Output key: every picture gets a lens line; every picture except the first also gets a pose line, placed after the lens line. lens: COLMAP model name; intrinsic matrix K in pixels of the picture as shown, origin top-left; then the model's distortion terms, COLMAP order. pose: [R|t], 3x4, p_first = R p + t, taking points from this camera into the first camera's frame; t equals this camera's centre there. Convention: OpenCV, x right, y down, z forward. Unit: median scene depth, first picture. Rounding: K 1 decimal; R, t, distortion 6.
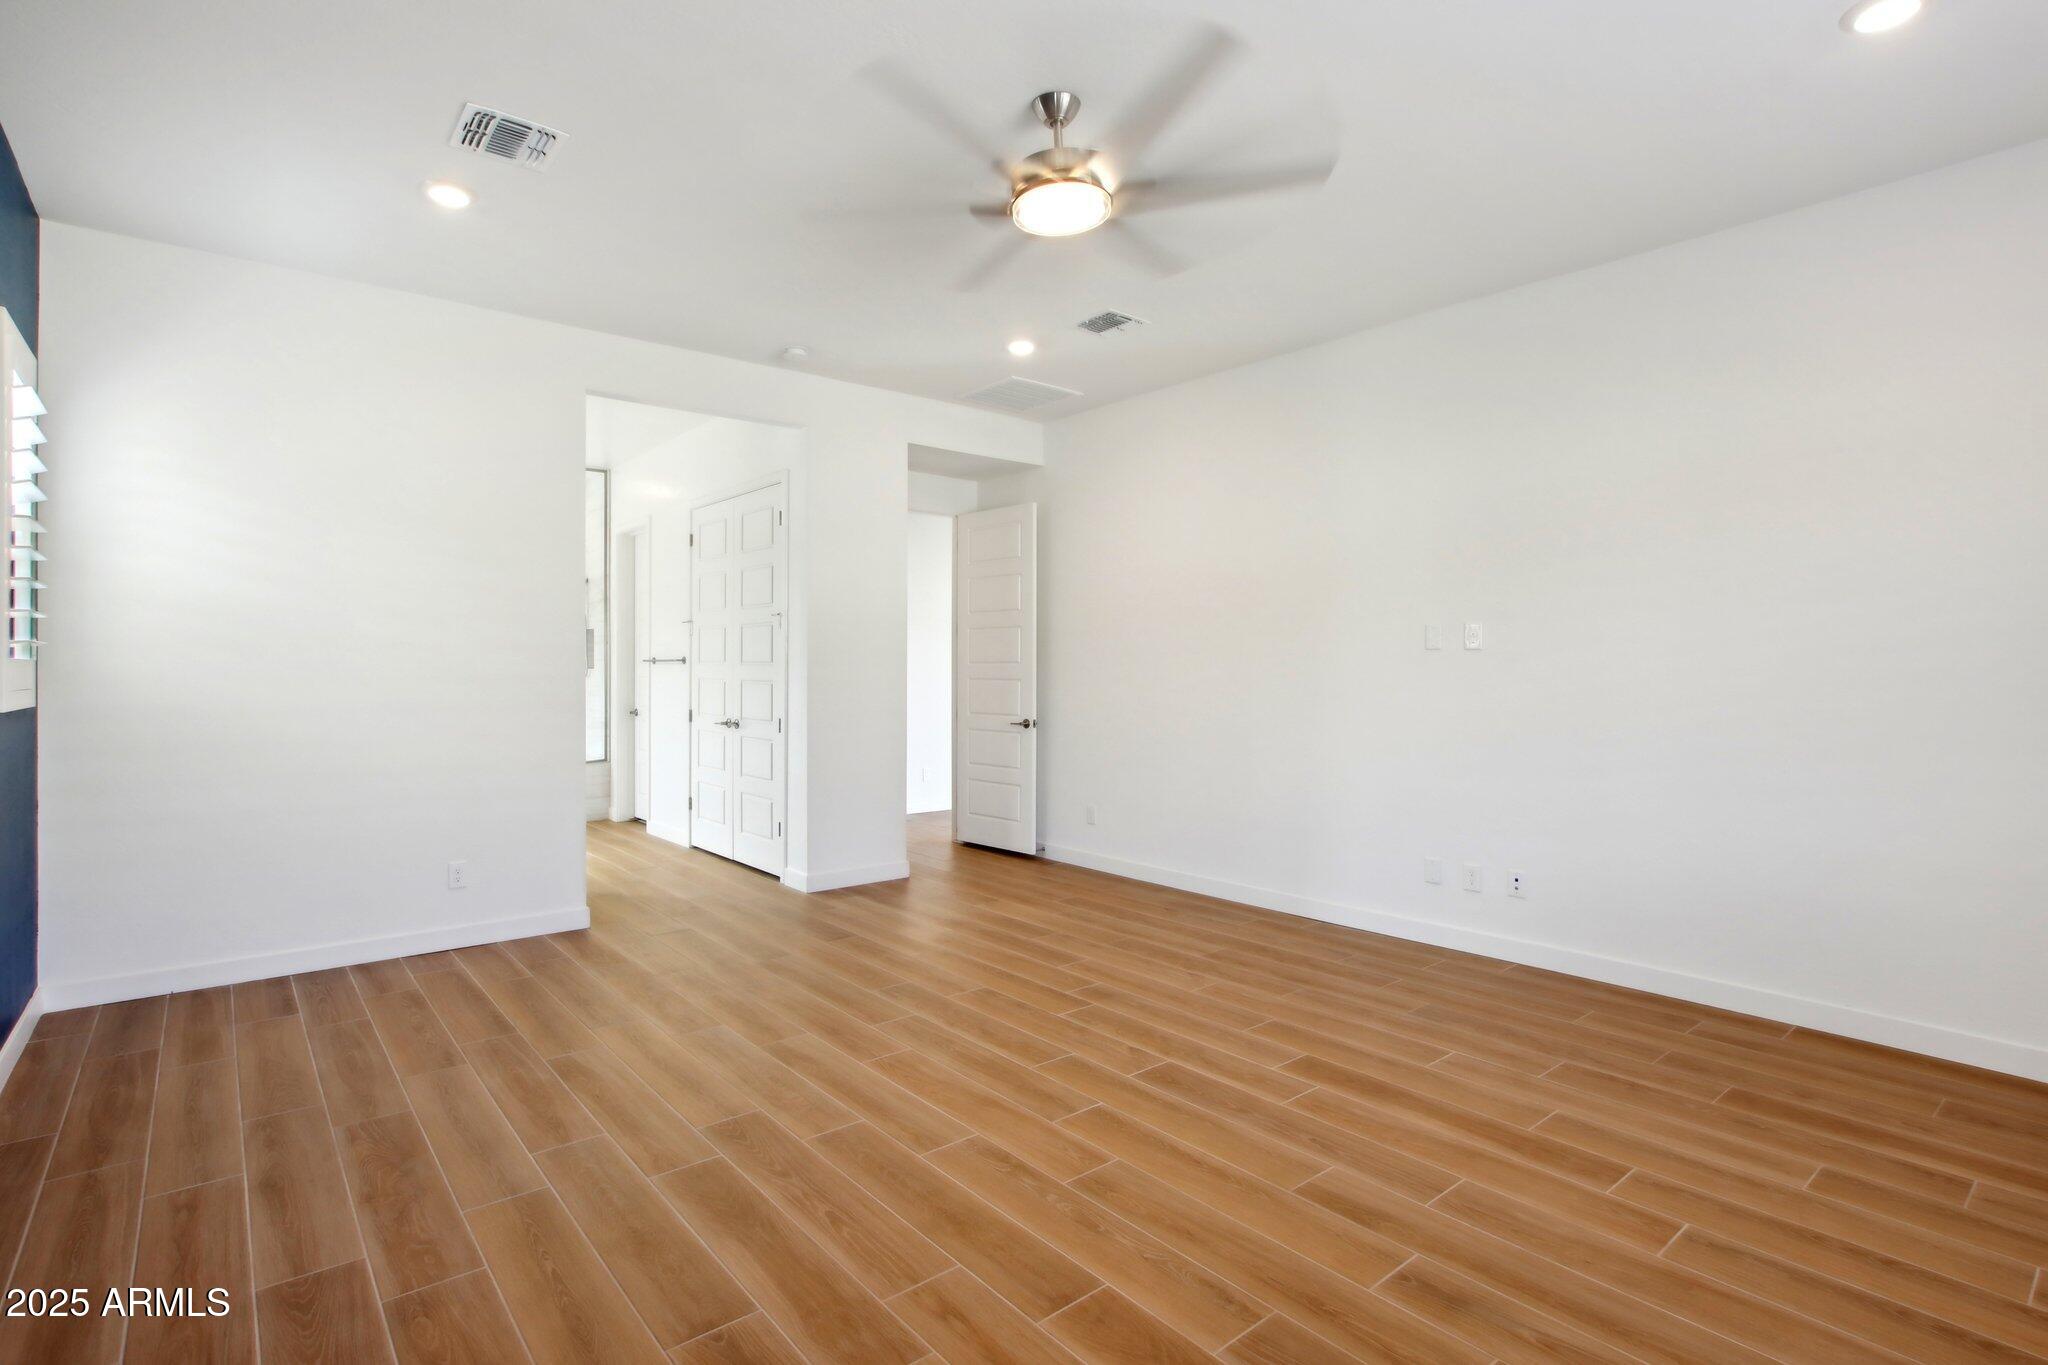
lens RADIAL K [[992.3, 0, 1009.0], [0, 992.3, 687.7], [0, 0, 1]] dist [-0.015469, 0.001233]
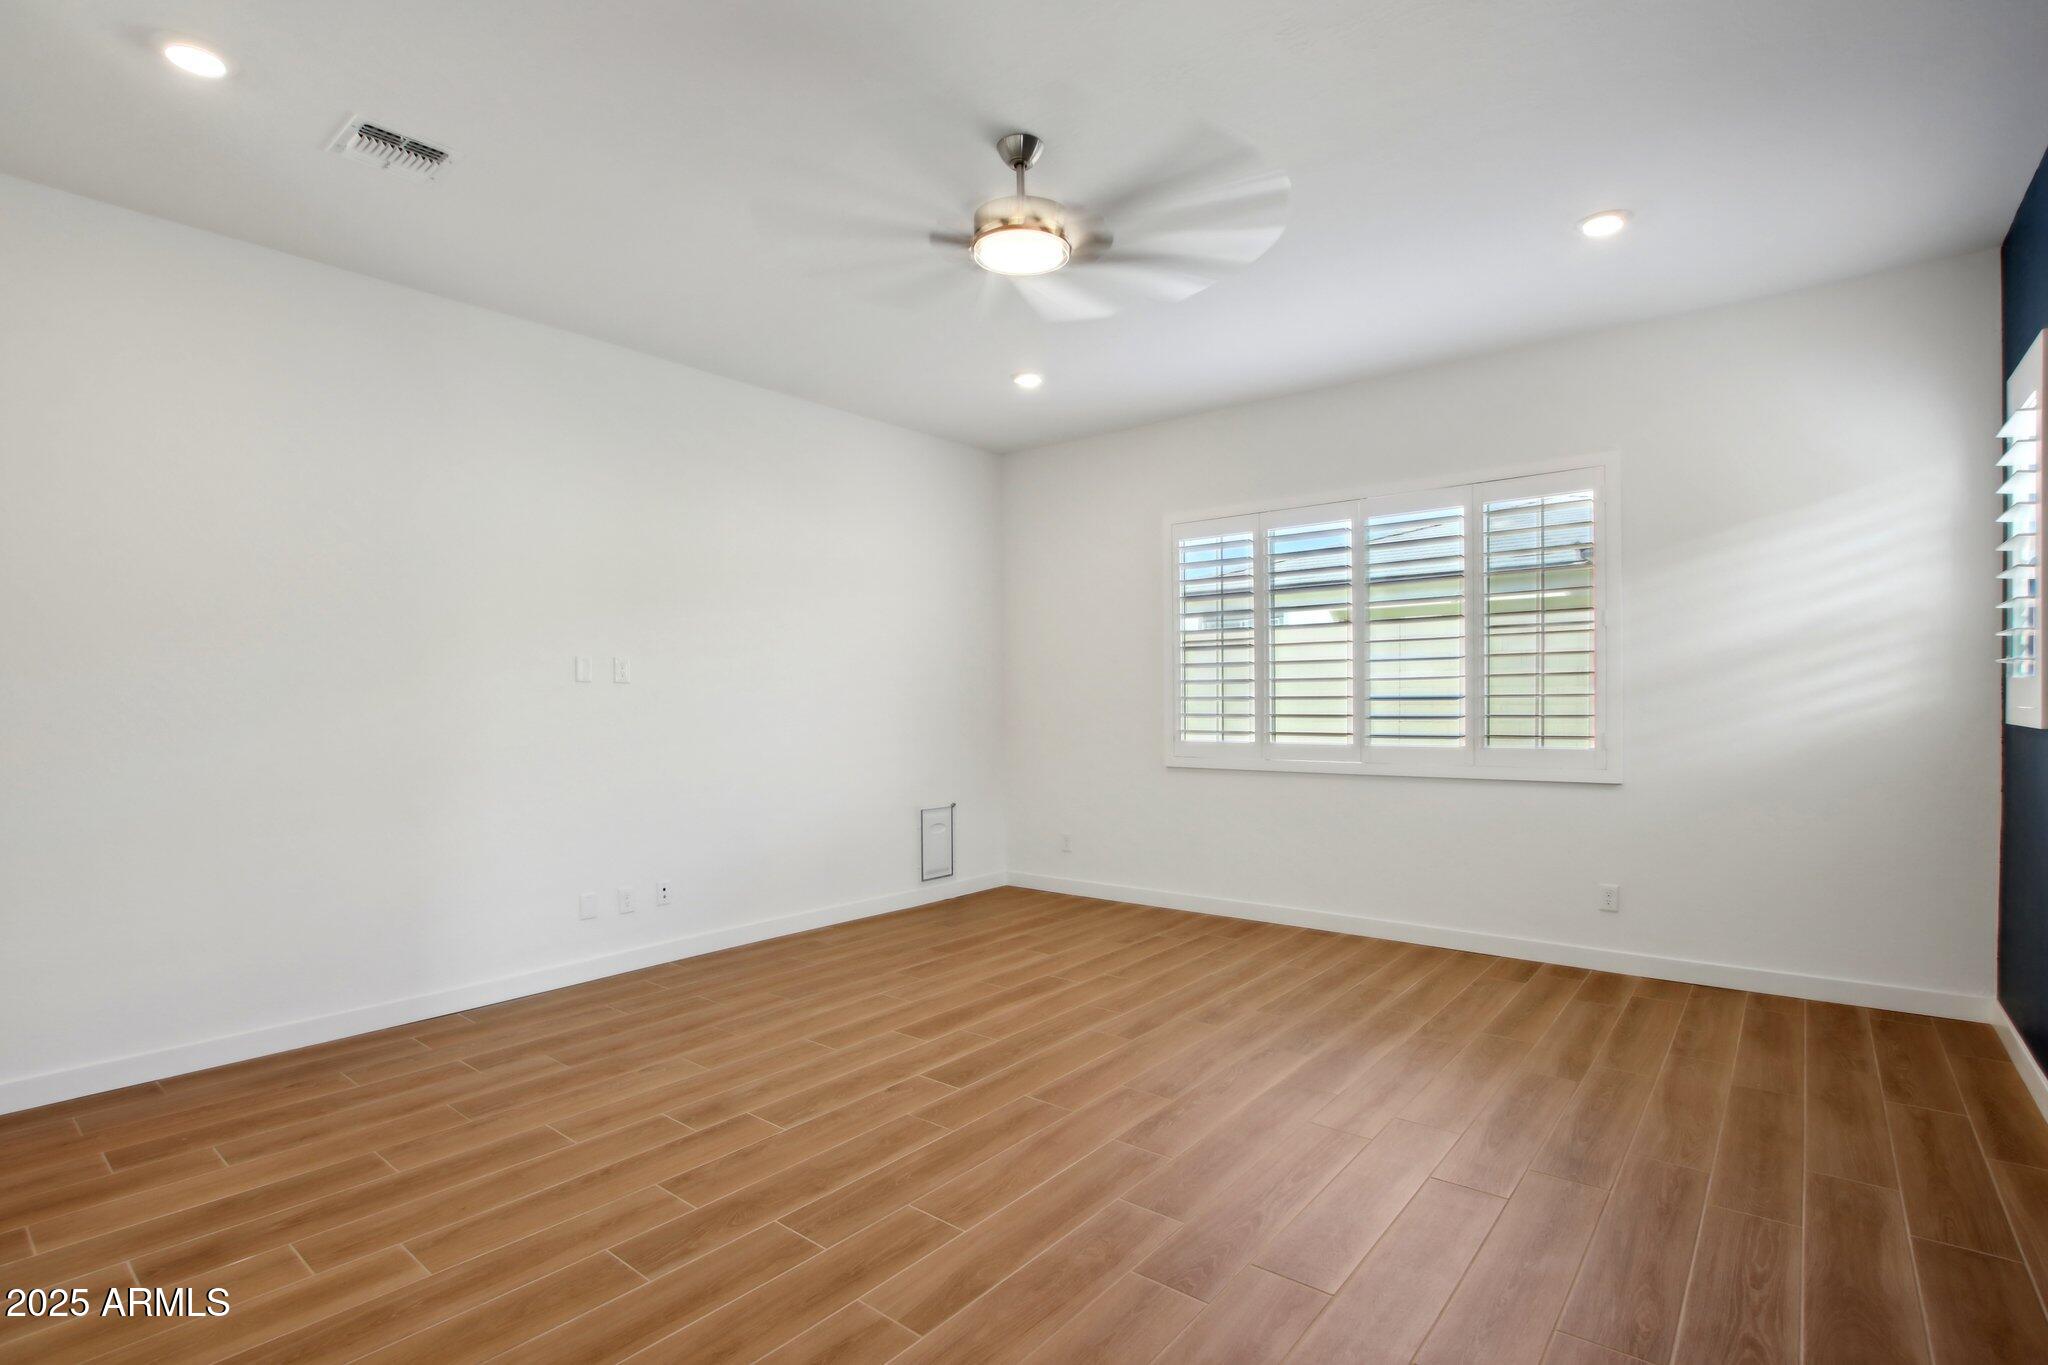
lens RADIAL K [[992.3, 0, 1032.3], [0, 992.3, 688.2], [0, 0, 1]] dist [-0.015469, 0.001233]
pose [[-0.216074, 0.010777, 0.976318, -0.857607], [0.021632, 0.999746, -0.006248, -0.018868], [-0.976137, 0.019770, -0.216252, 1.069589]]
